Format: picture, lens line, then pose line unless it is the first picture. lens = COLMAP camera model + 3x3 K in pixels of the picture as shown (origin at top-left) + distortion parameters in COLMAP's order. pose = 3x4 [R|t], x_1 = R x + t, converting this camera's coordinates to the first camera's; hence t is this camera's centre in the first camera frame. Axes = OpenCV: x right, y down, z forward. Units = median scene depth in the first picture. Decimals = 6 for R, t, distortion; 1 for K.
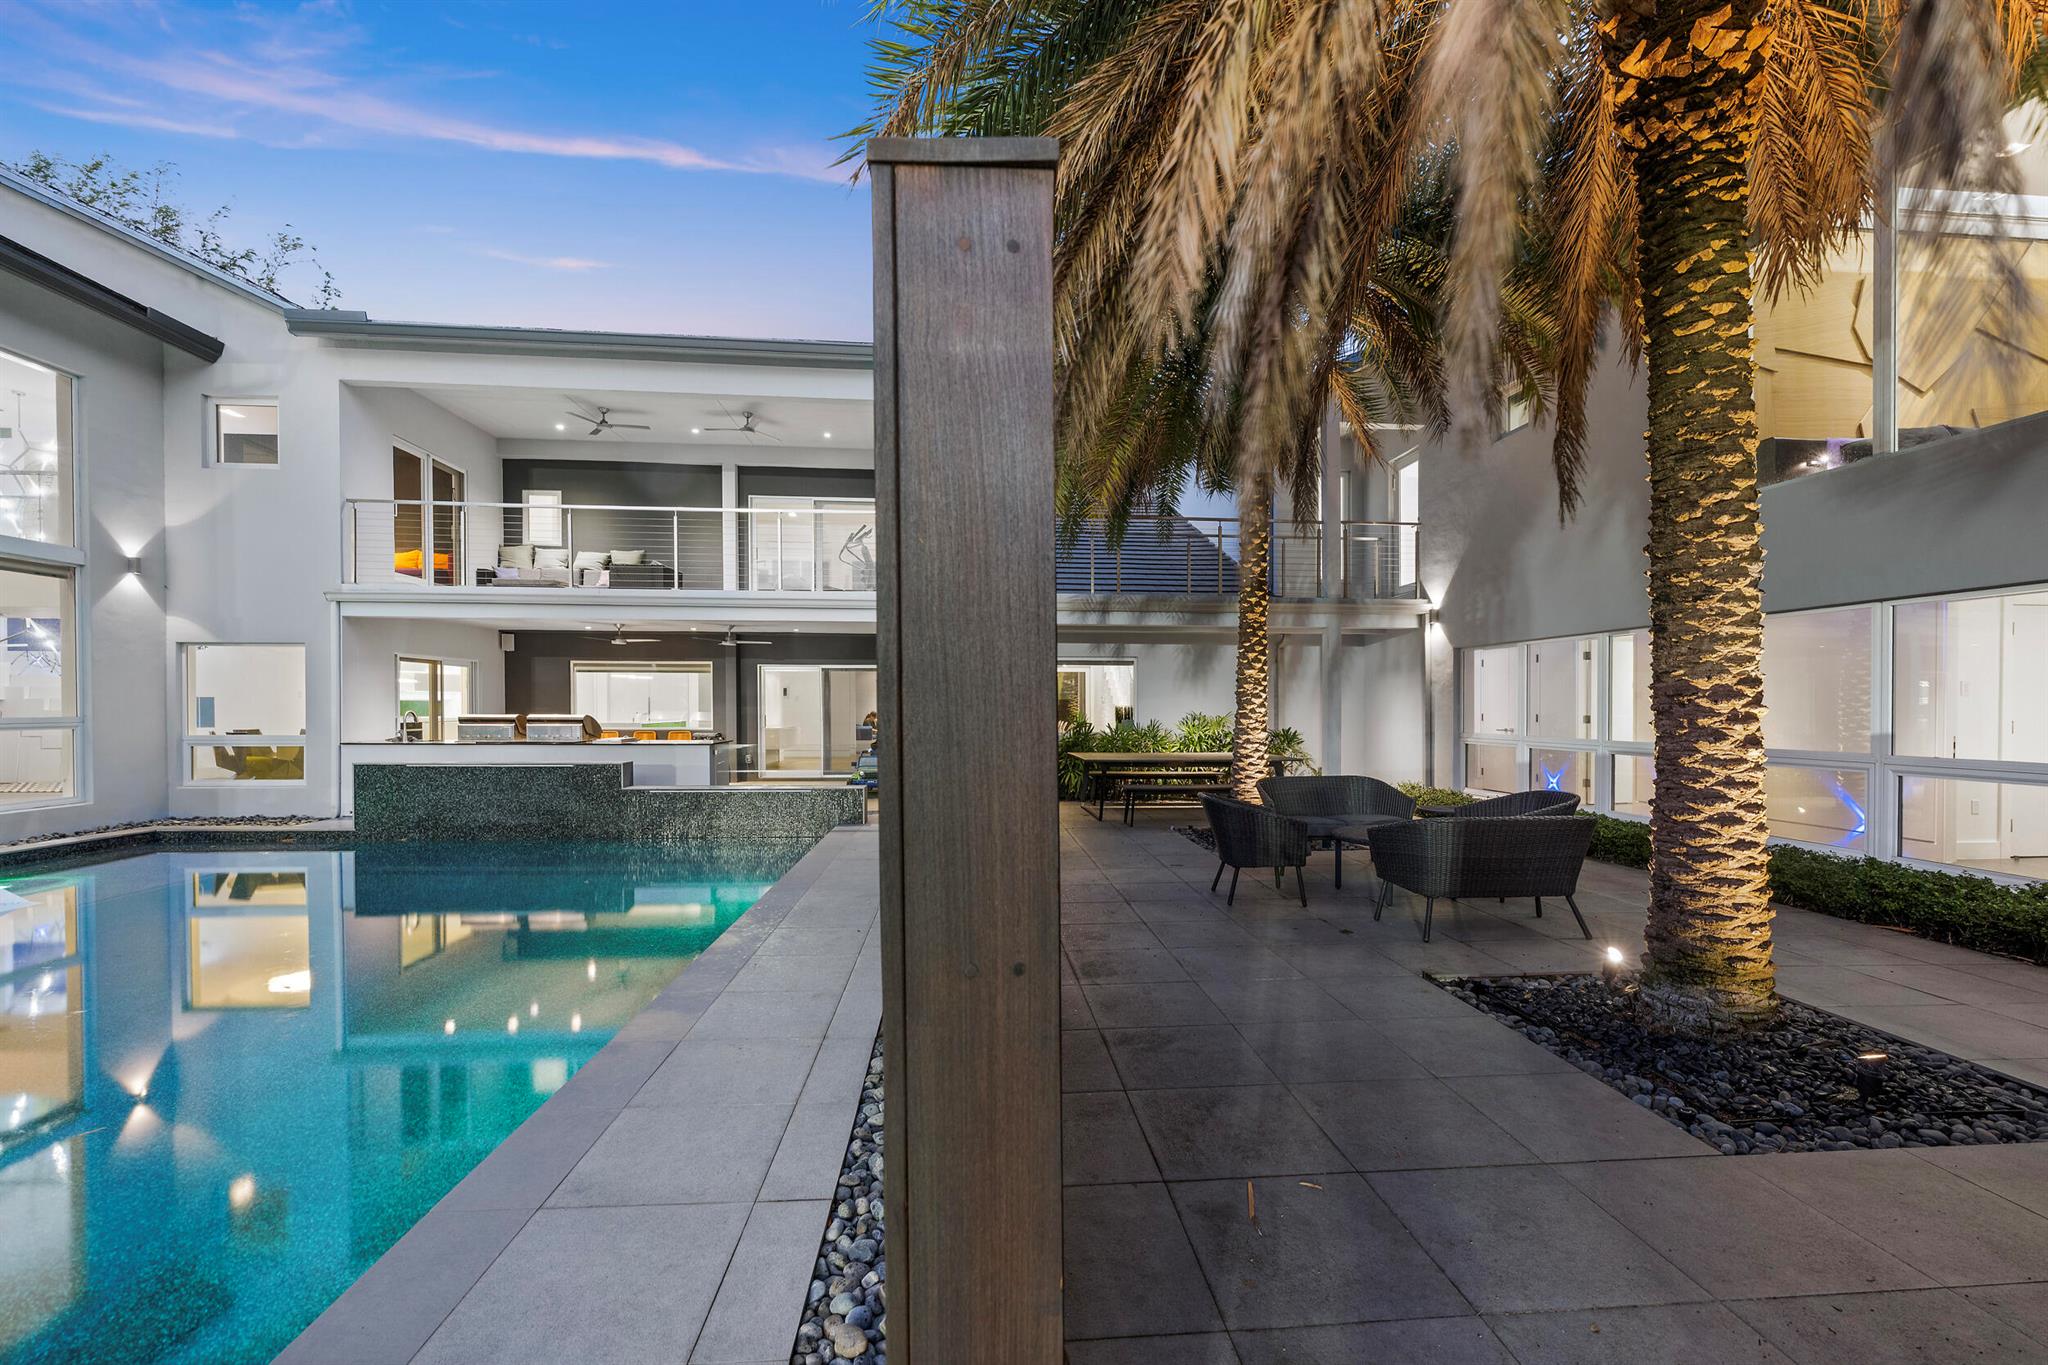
lens RADIAL K [[843.0, 0, 1026.4], [0, 843.0, 713.2], [0, 0, 1]] dist [-0.000454, -0.000222]
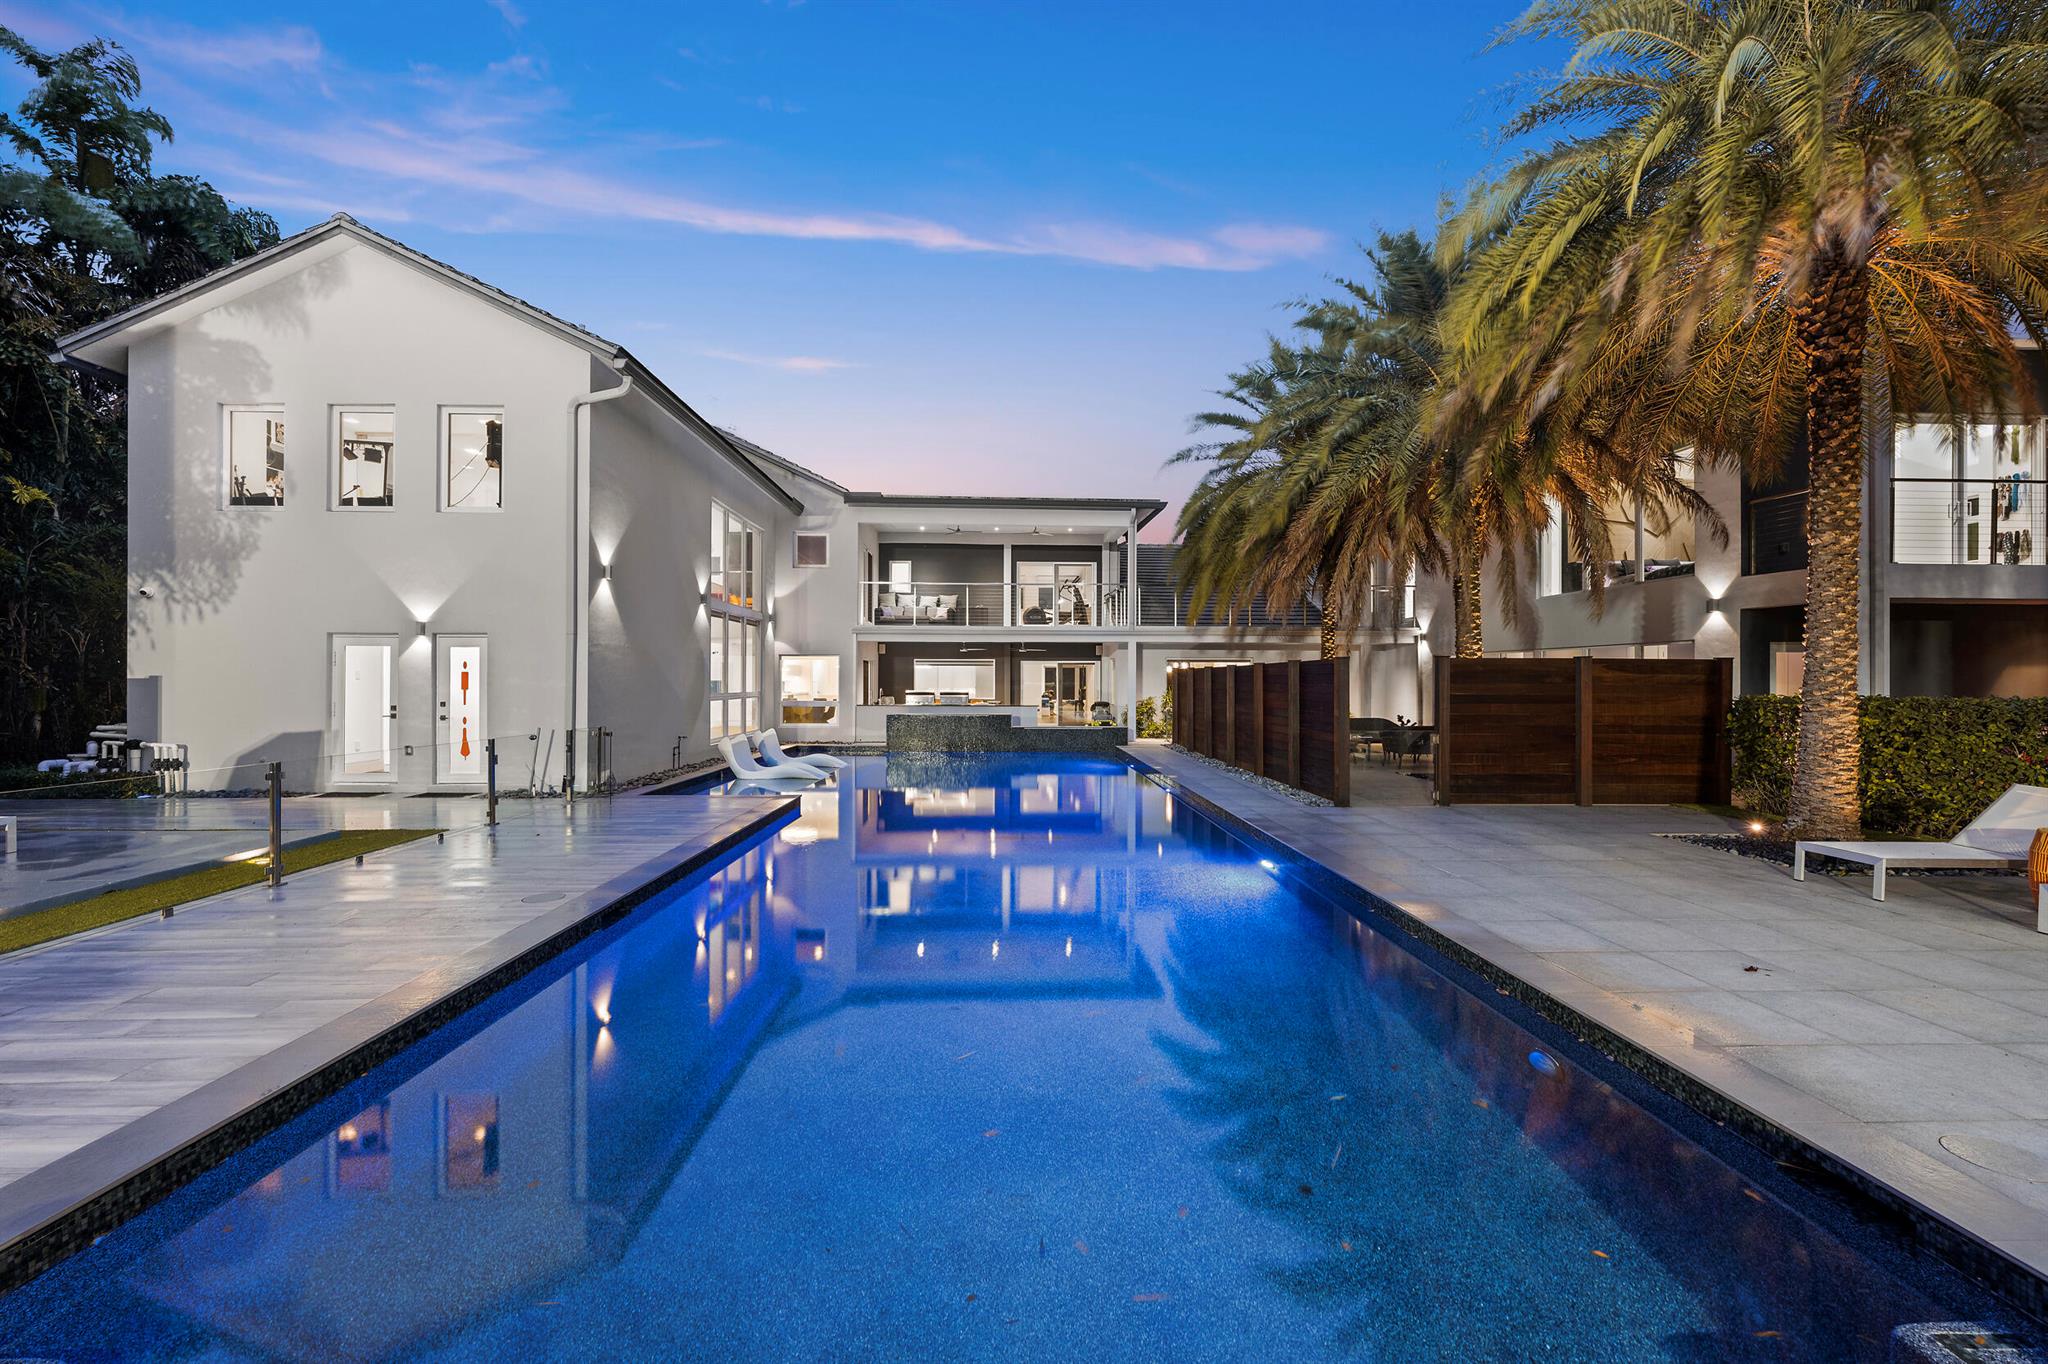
lens RADIAL K [[812.5, 0, 1024.0], [0, 812.5, 682.0], [0, 0, 1]] dist [0.001974, 0.000158]
pose [[0.998781, -0.001180, -0.049337, -0.681096], [0.000841, 0.999976, -0.006892, -0.010852], [0.049344, 0.006843, 0.998758, -1.852307]]
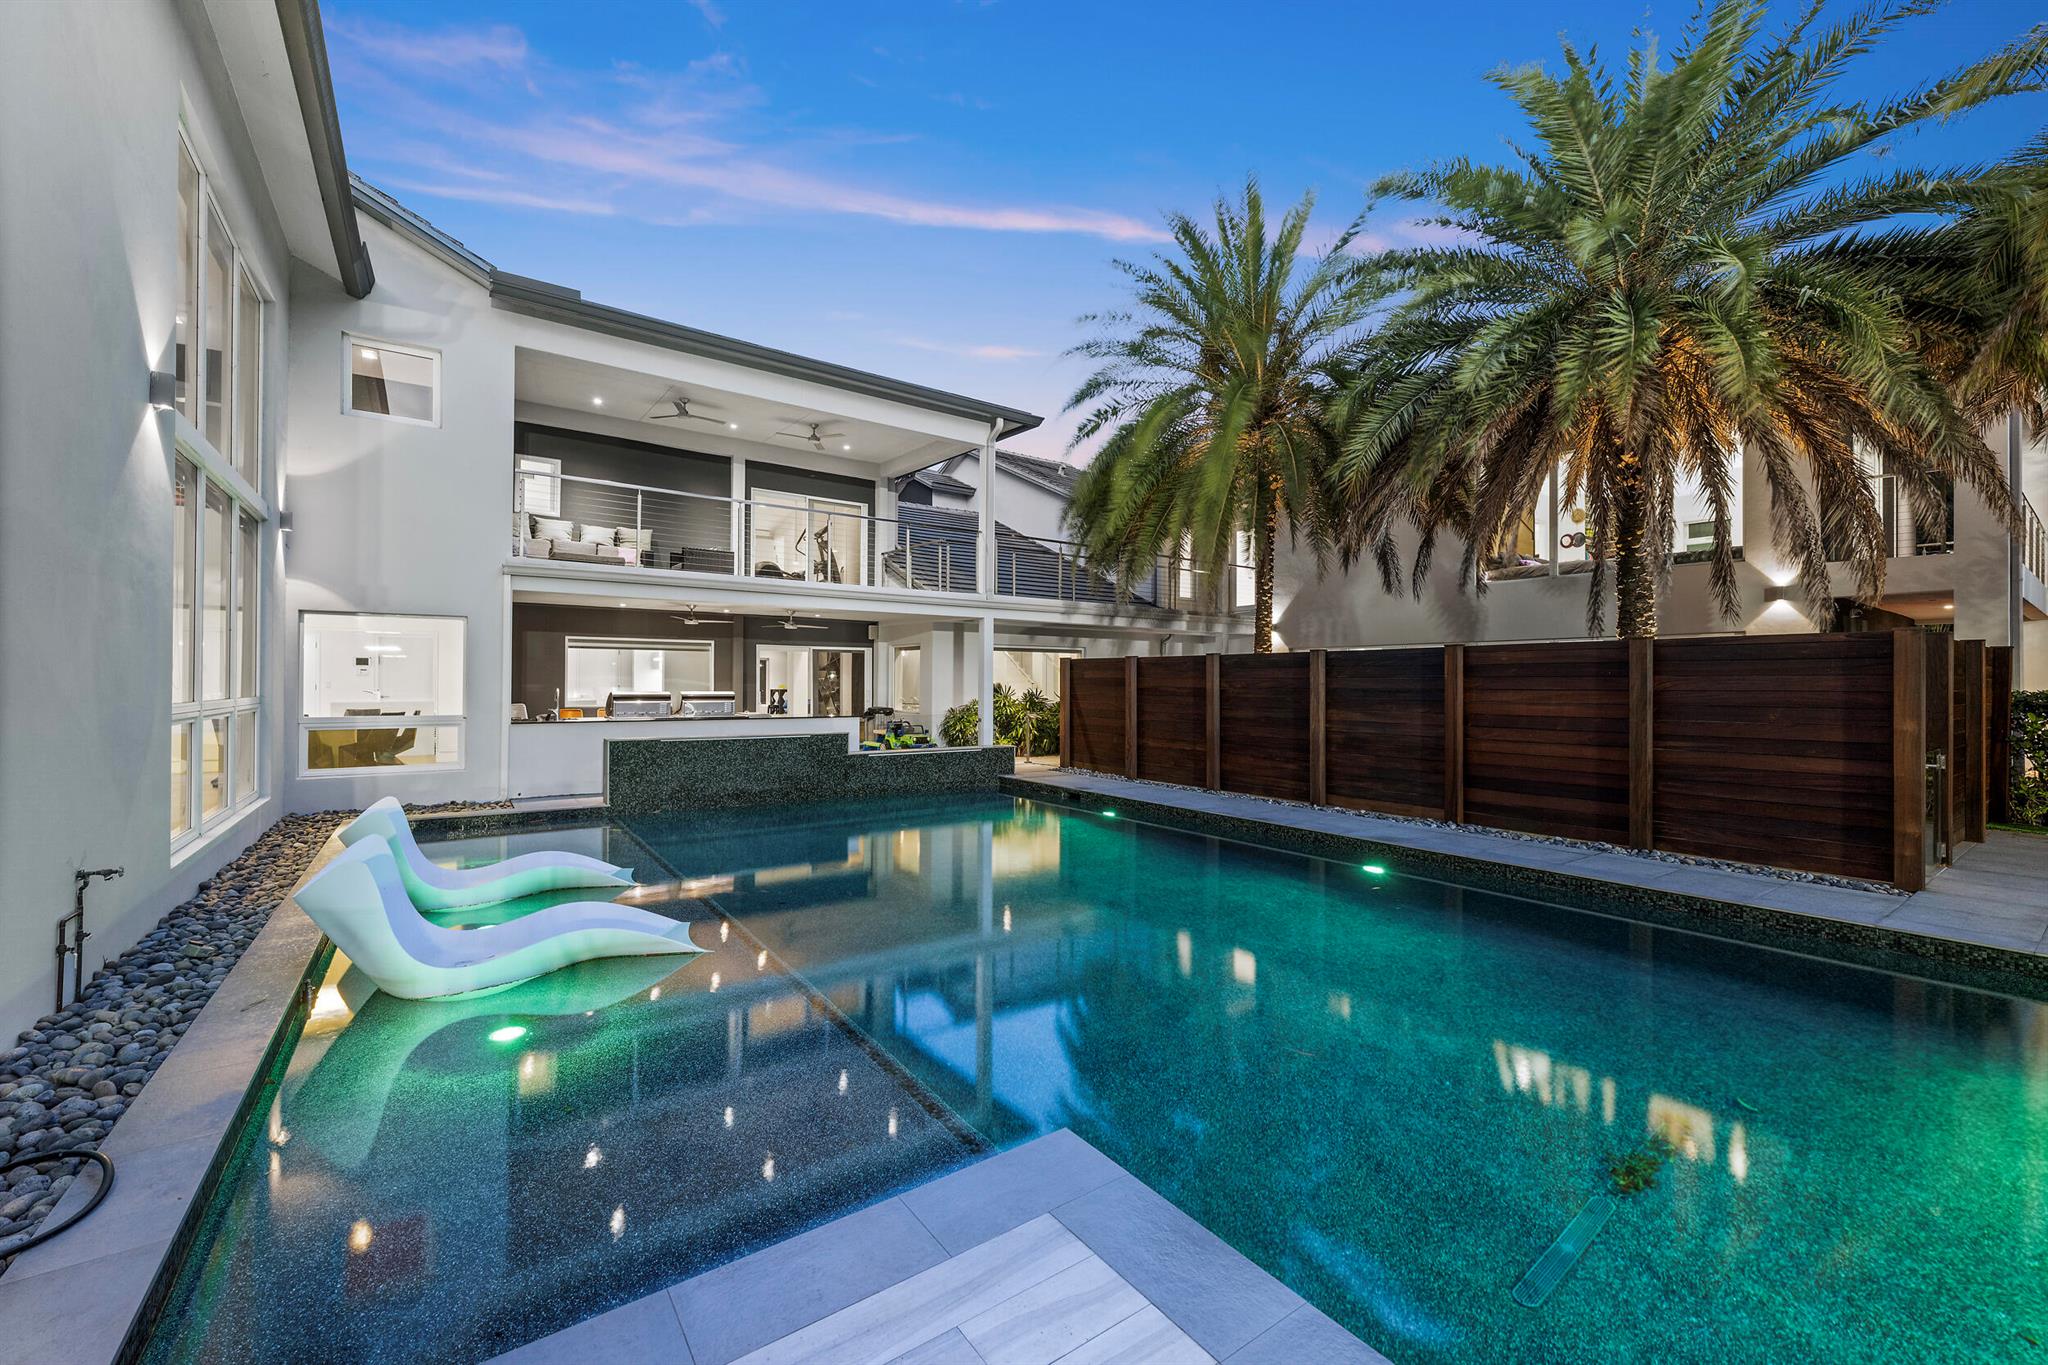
lens RADIAL K [[812.5, 0, 1024.0], [0, 812.5, 682.5], [0, 0, 1]] dist [0.001974, 0.000158]
pose [[0.855440, 0.000087, 0.517901, -1.655271], [0.003981, 0.999969, -0.006743, -0.003625], [-0.517886, 0.007831, 0.855414, -0.188660]]
